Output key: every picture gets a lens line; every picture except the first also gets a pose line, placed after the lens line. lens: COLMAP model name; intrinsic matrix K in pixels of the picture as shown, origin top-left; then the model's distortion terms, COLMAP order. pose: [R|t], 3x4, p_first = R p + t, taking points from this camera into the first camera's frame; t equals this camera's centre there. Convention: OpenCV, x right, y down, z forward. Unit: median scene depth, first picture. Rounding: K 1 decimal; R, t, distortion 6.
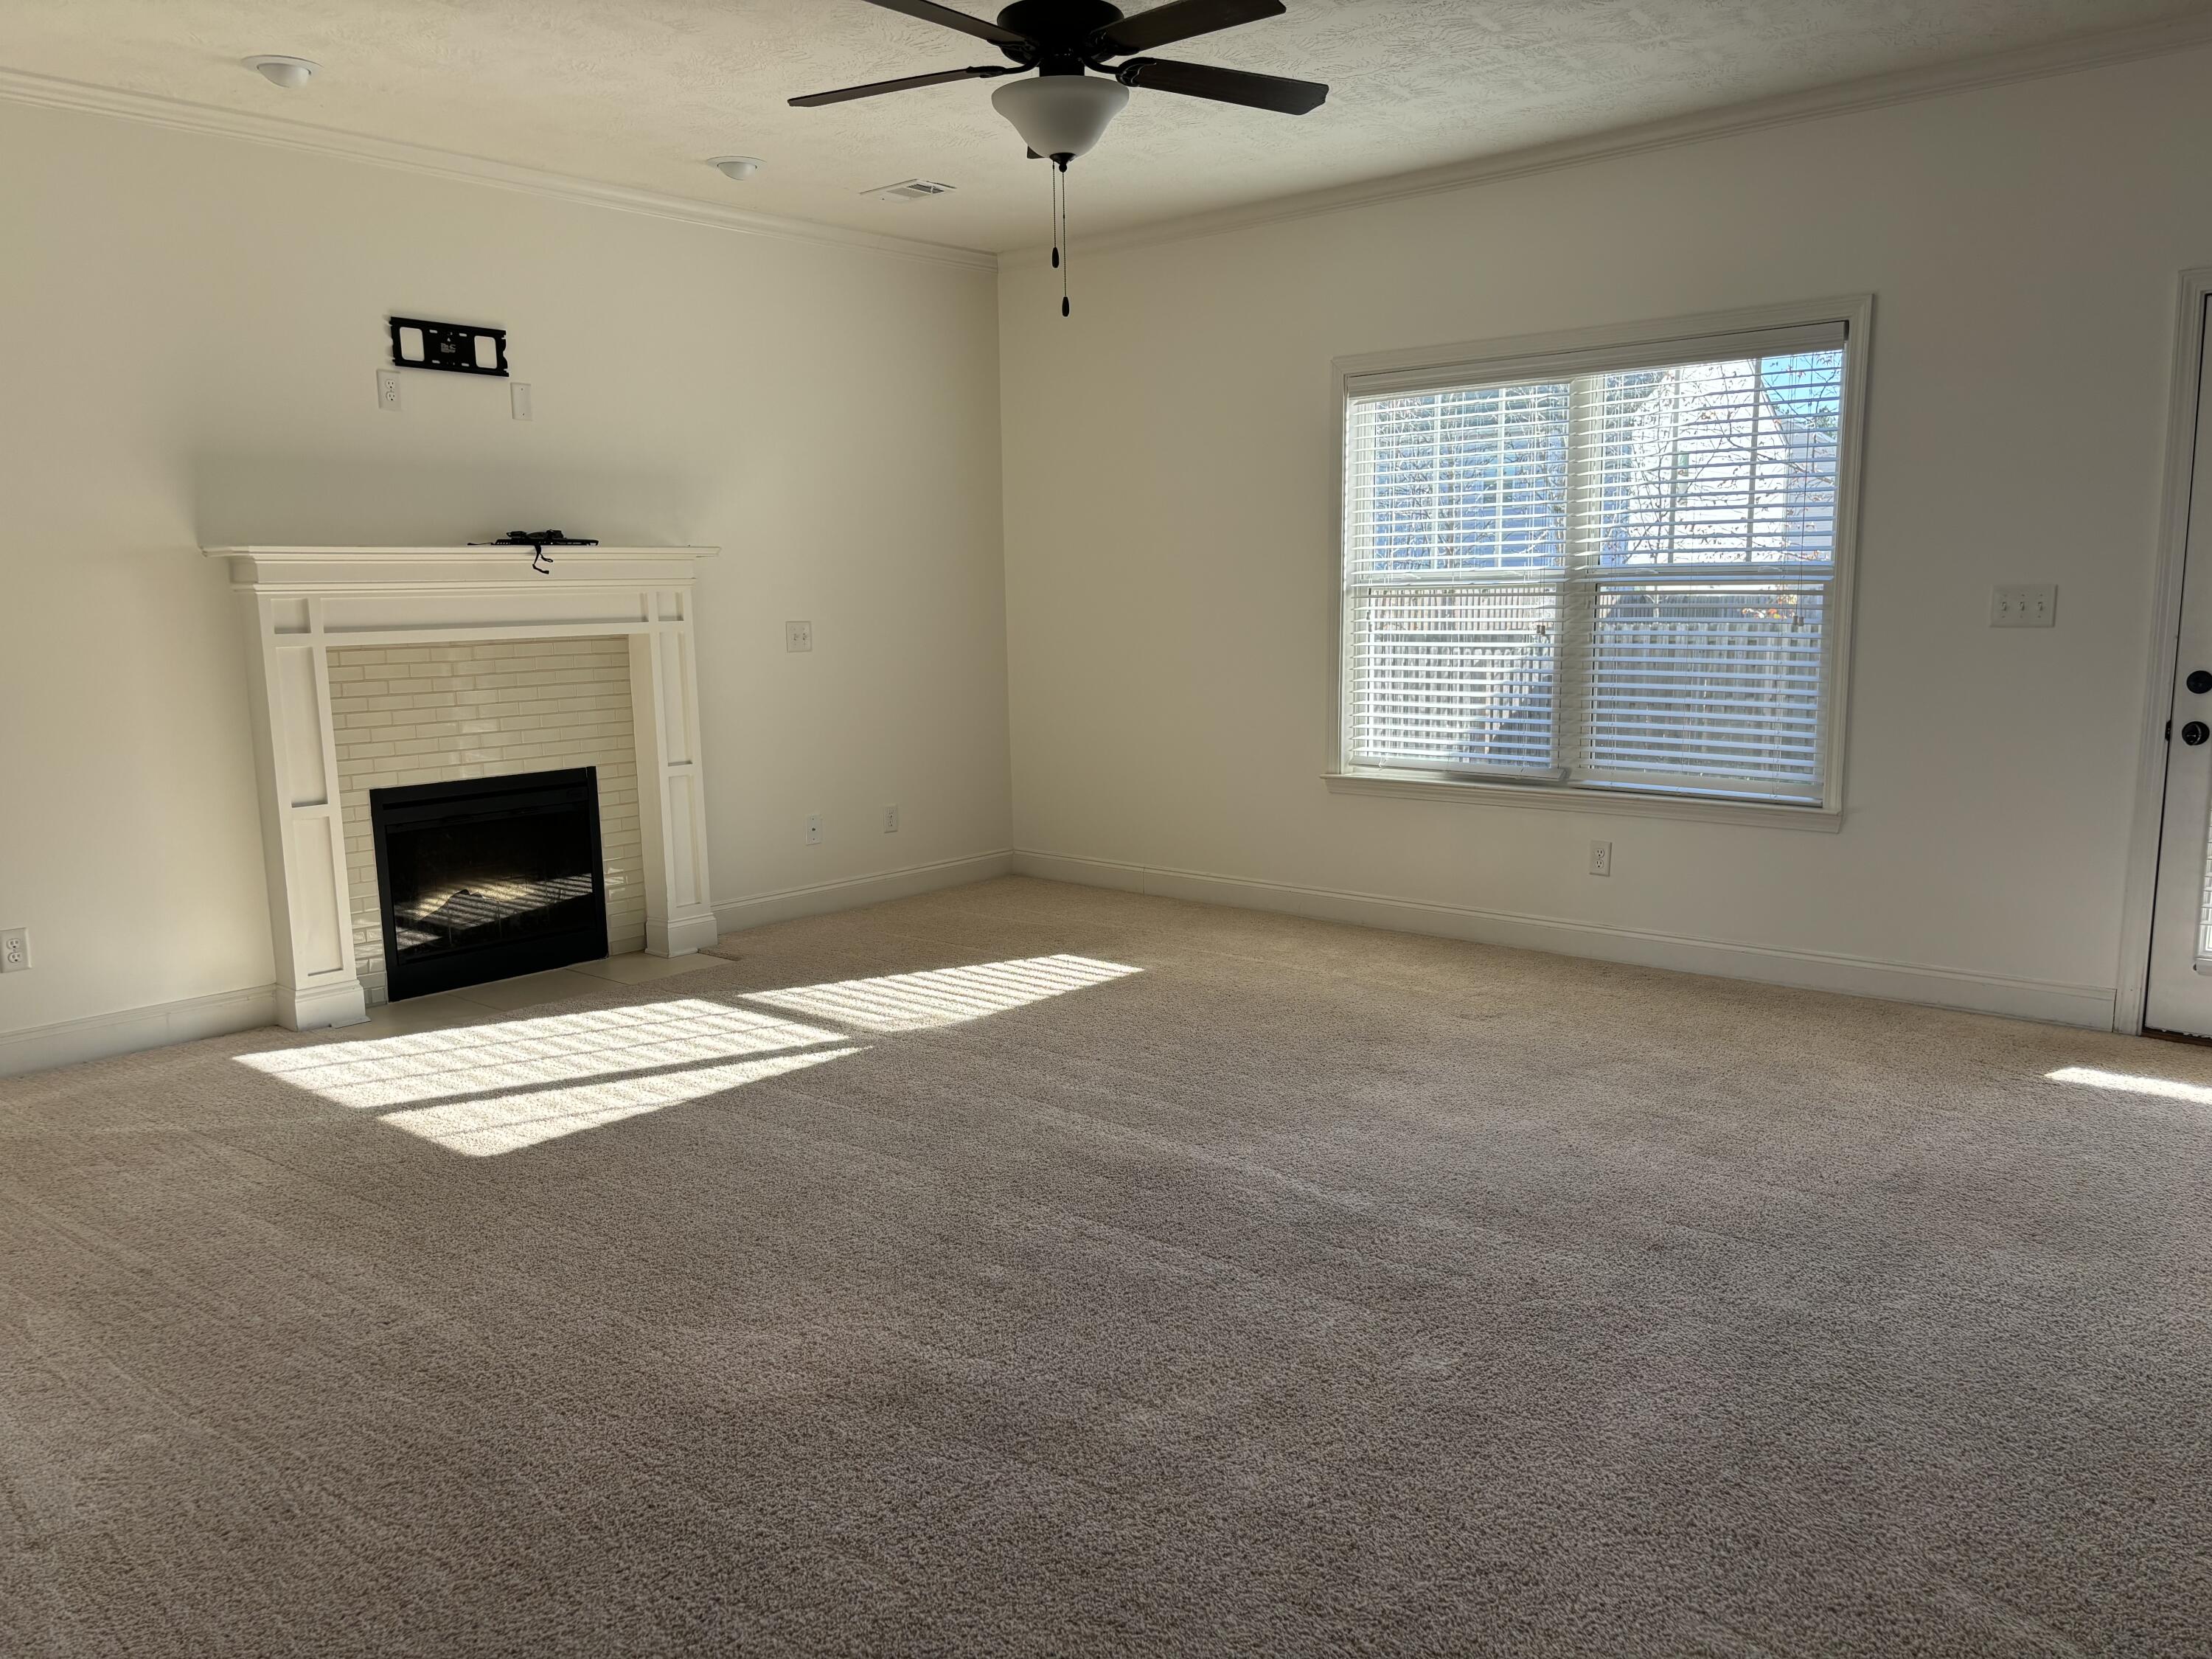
lens RADIAL K [[1666.8, 0, 1110.8], [0, 1666.8, 841.9], [0, 0, 1]] dist [0.070593, -0.176745]
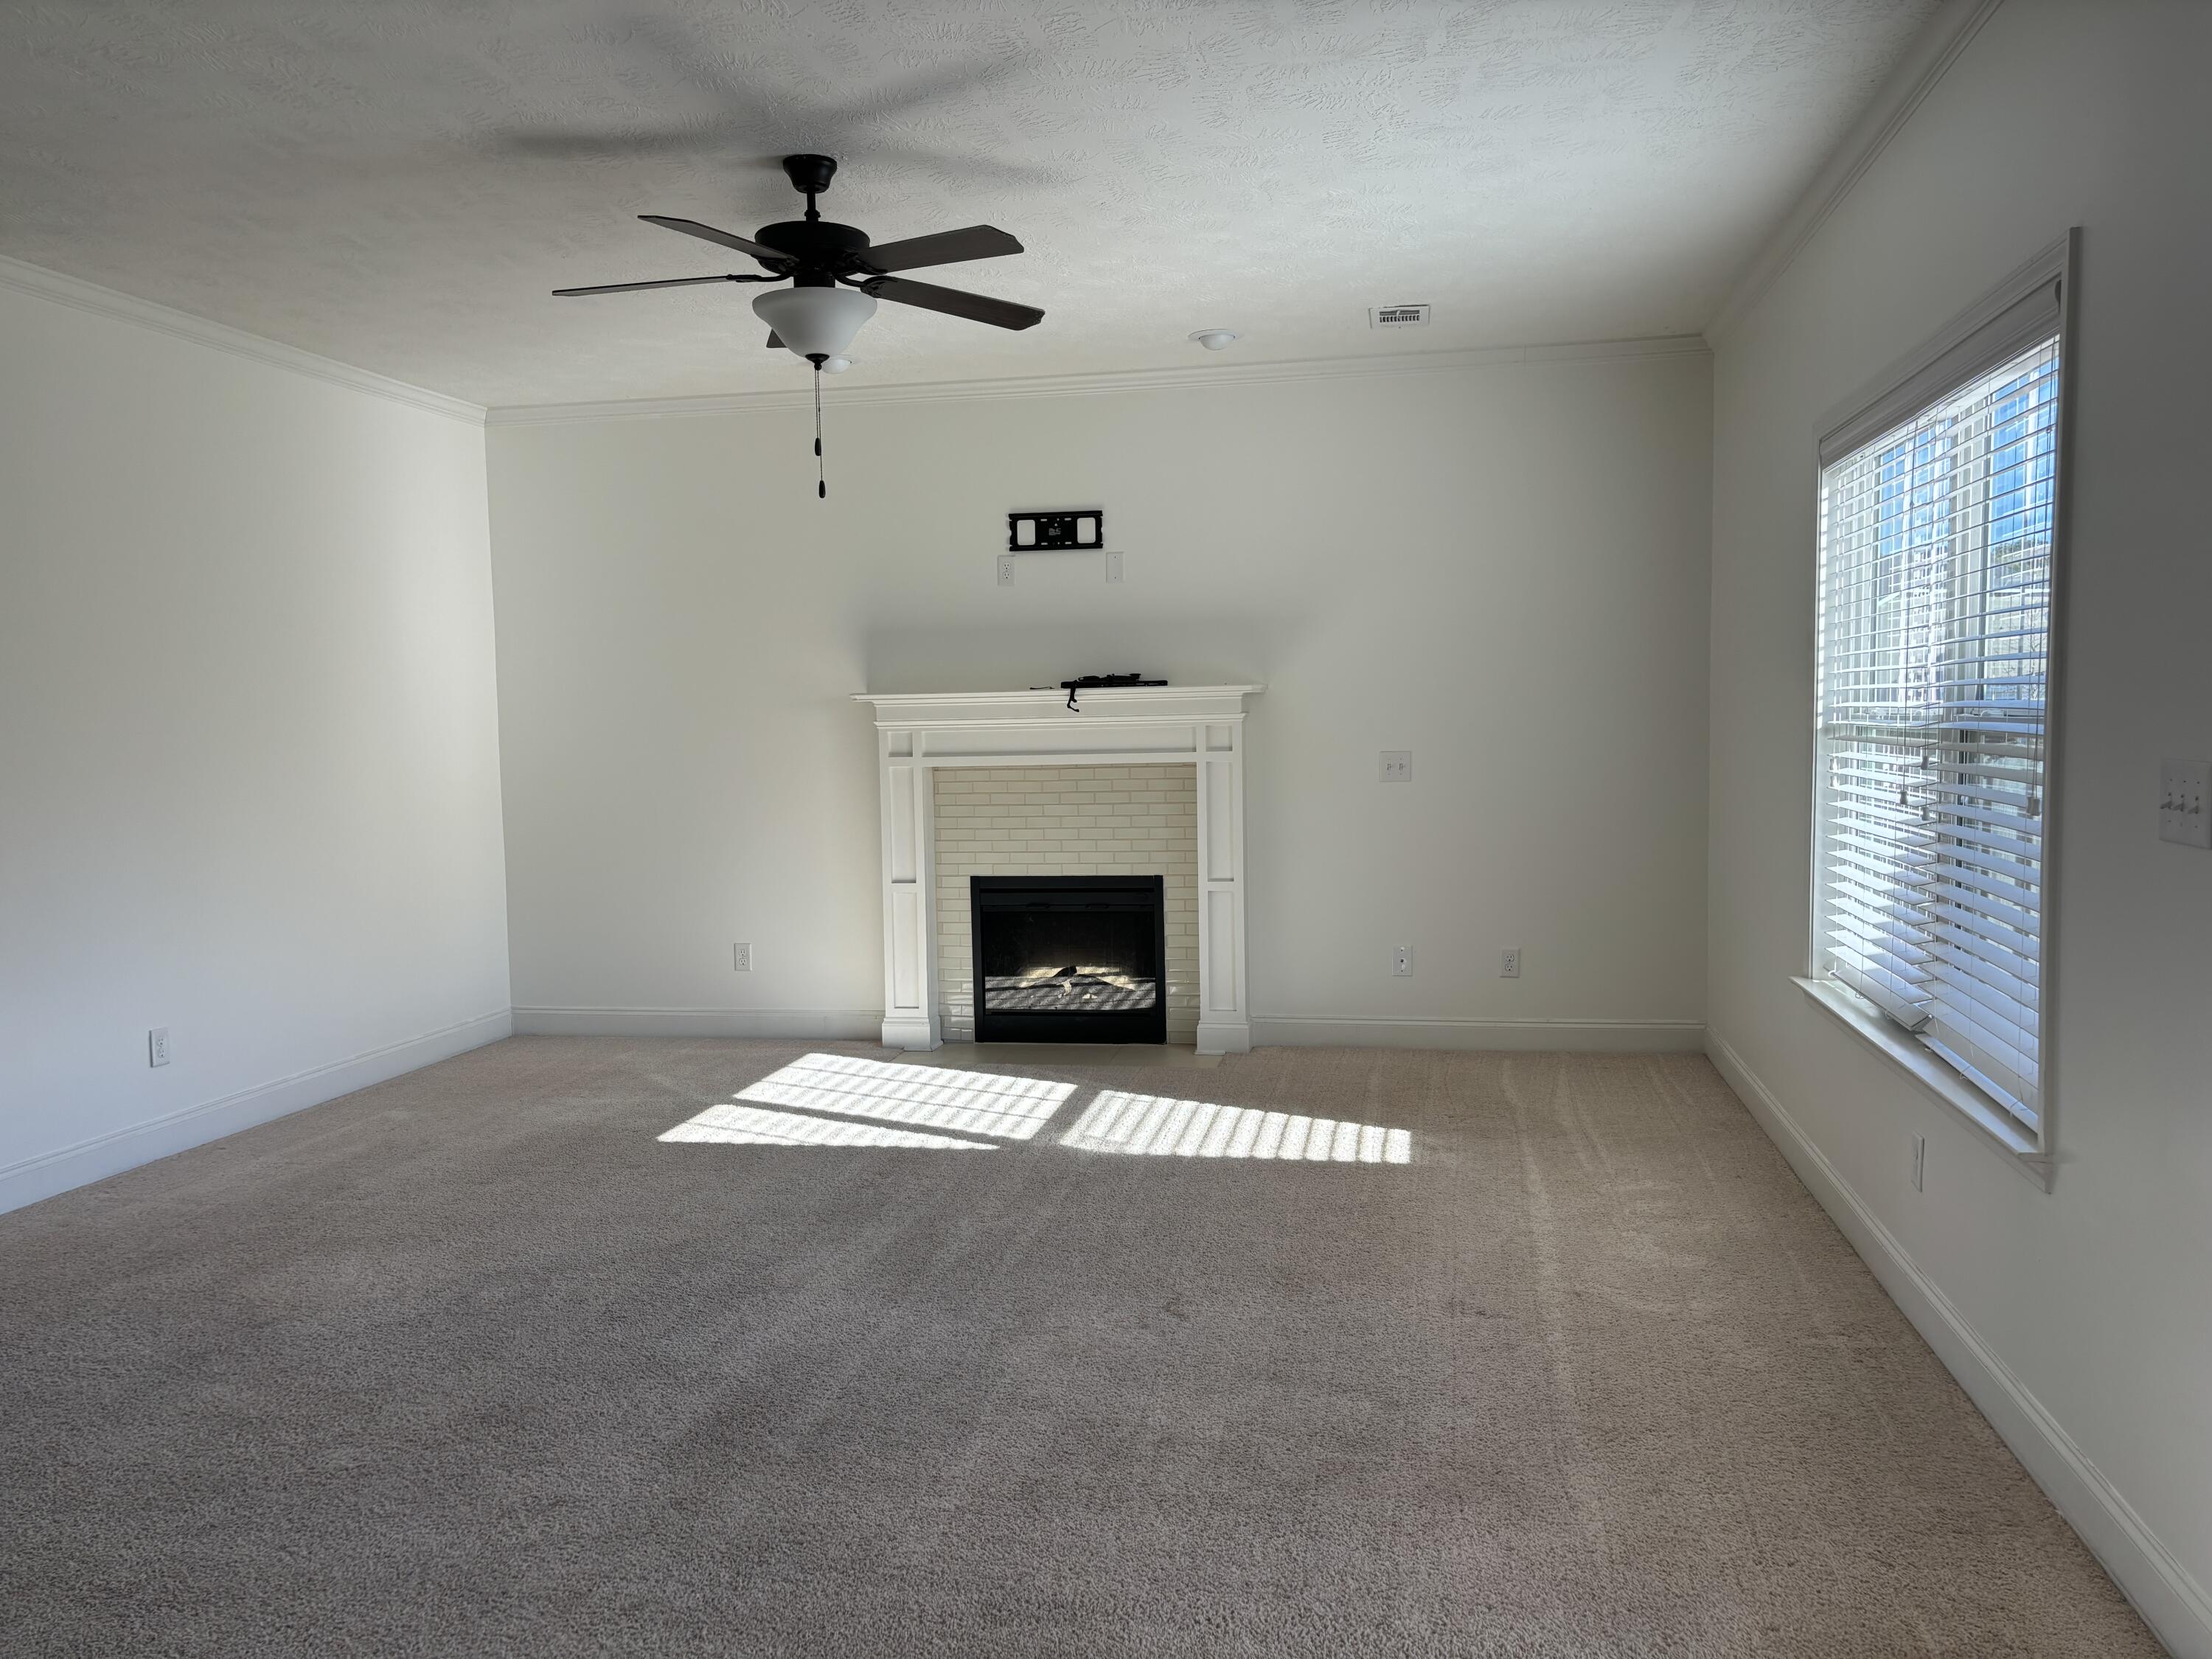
lens RADIAL K [[1666.8, 0, 1110.8], [0, 1666.8, 841.9], [0, 0, 1]] dist [0.070593, -0.176745]
pose [[0.501517, 0.073193, -0.862046, 0.726966], [-0.116774, 0.993023, 0.016378, -0.091522], [0.857231, 0.092451, 0.506565, 0.433788]]
